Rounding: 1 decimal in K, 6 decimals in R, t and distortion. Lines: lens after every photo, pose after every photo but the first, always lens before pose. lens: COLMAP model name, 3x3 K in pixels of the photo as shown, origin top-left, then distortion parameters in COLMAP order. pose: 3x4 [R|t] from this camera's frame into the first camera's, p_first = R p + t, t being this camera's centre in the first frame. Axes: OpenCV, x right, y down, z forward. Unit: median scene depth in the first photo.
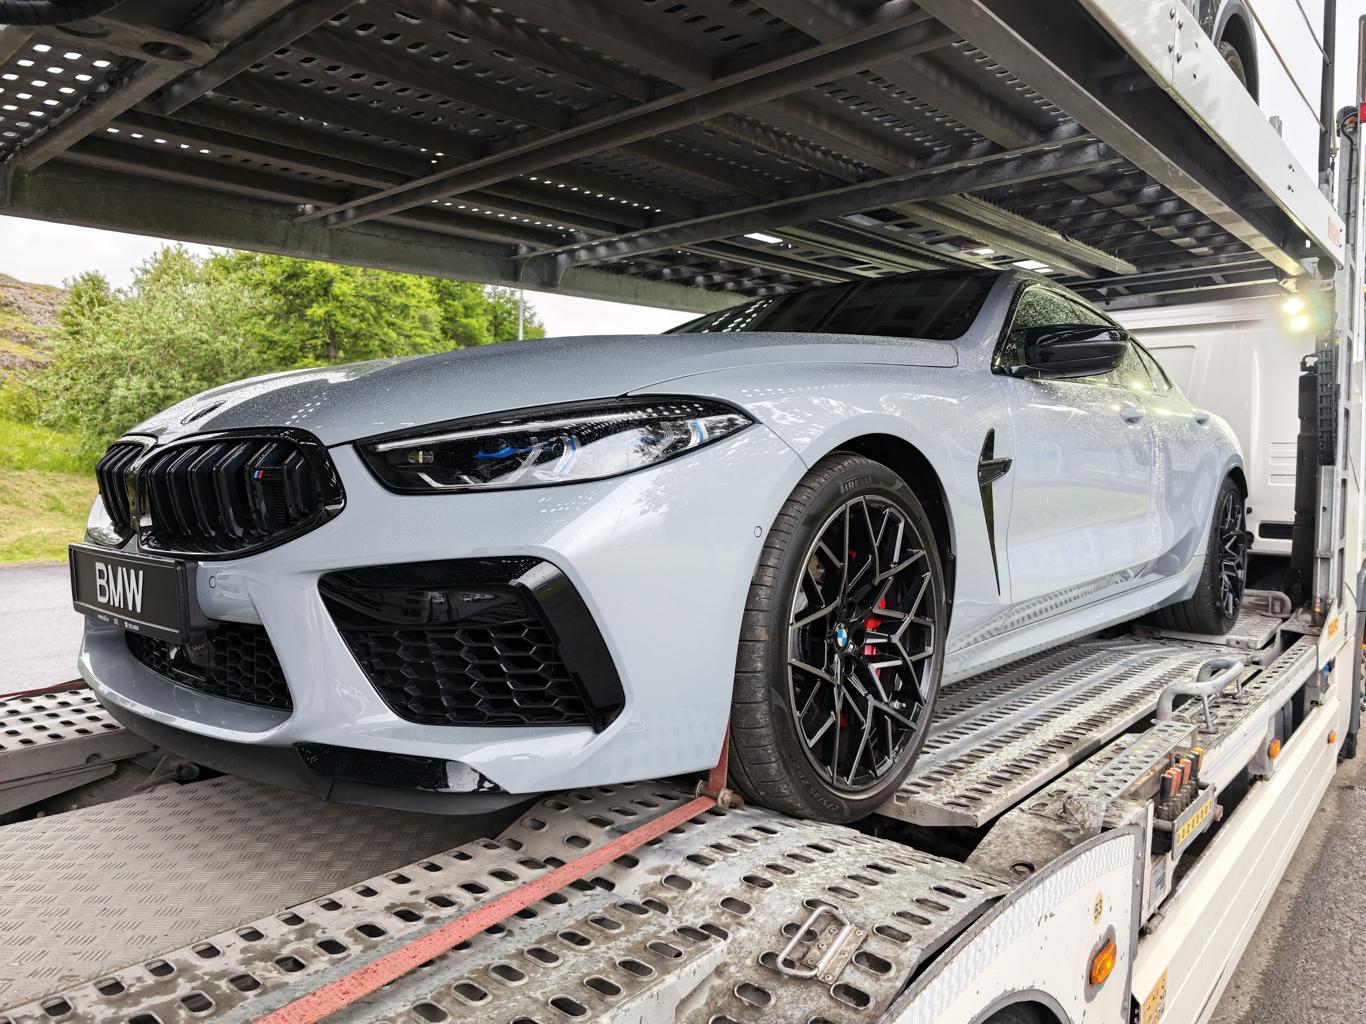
lens RADIAL K [[928.9, 0, 683.0], [0, 928.9, 512.0], [0, 0, 1]] dist [-0.000033, -0.001401]
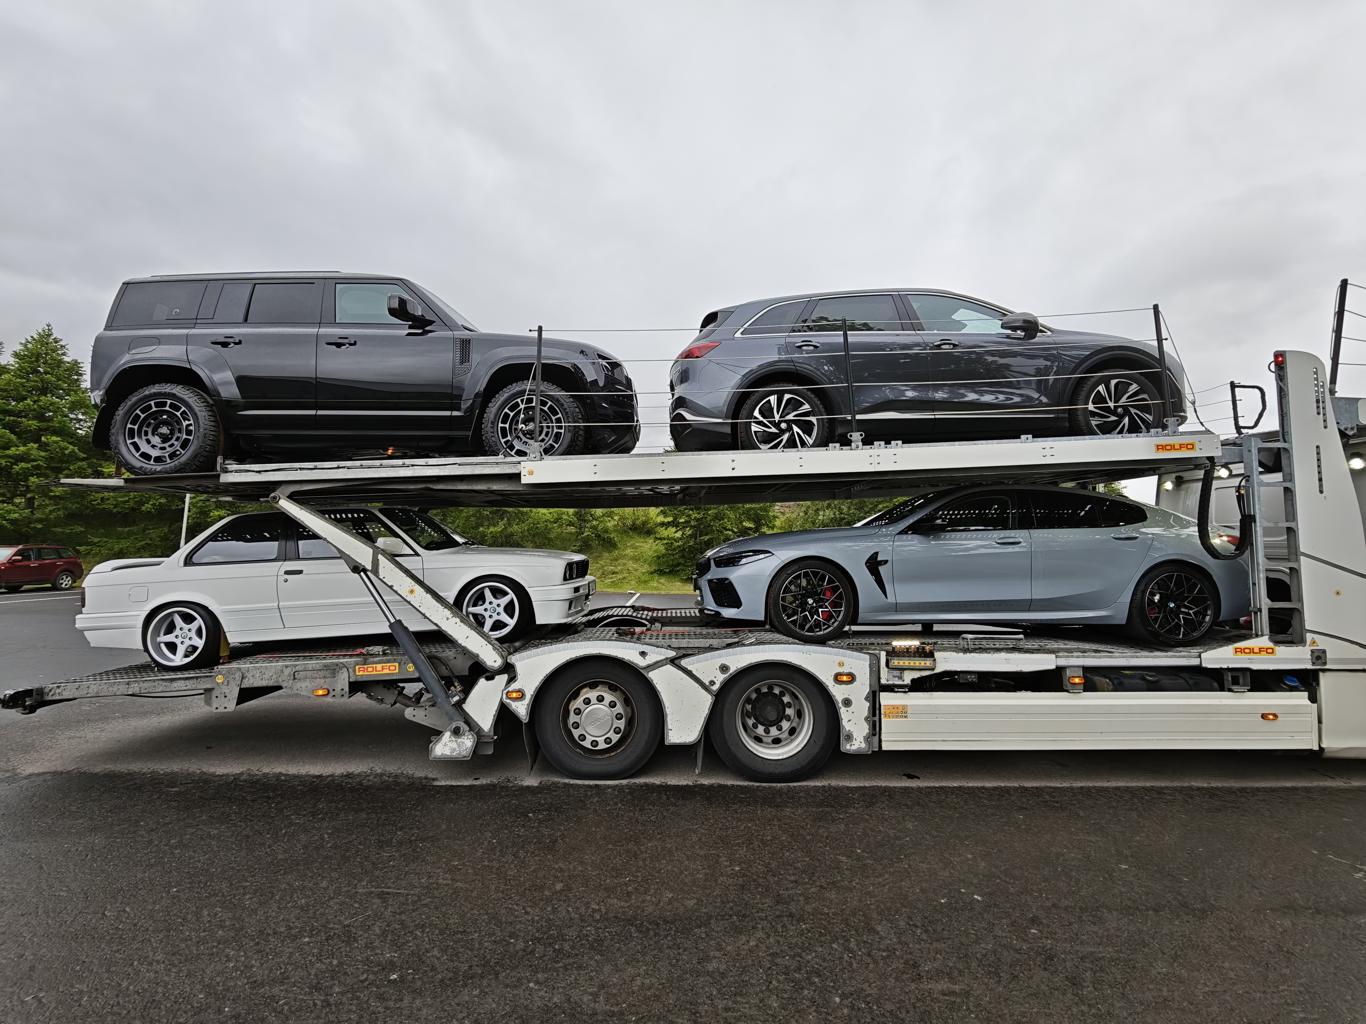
lens RADIAL K [[555.2, 0, 688.7], [0, 555.2, 511.8], [0, 0, 1]] dist [0.007478, -0.000127]
pose [[0.660025, -0.062689, -0.748623, 2.130443], [-0.025928, 0.994018, -0.106097, 0.006116], [0.750796, 0.089436, 0.654451, -1.423968]]
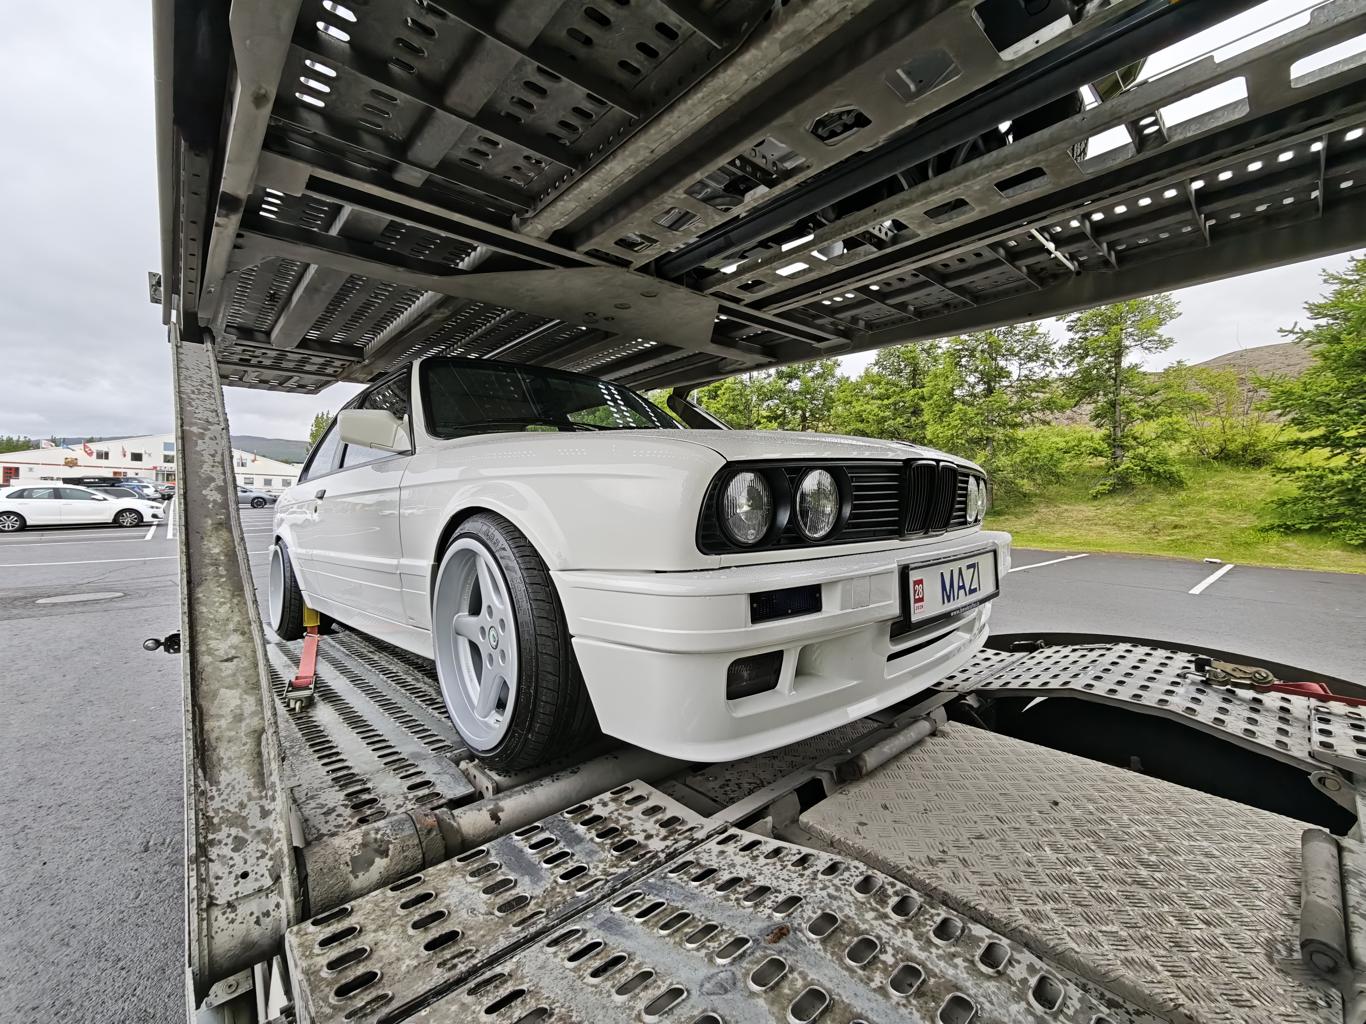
lens RADIAL K [[555.2, 0, 688.7], [0, 555.2, 511.8], [0, 0, 1]] dist [0.007478, -0.000127]
pose [[-0.139380, 0.022061, -0.989993, -0.225810], [-0.052262, 0.998195, 0.029602, 0.013160], [0.988859, 0.055865, -0.137976, 0.293073]]
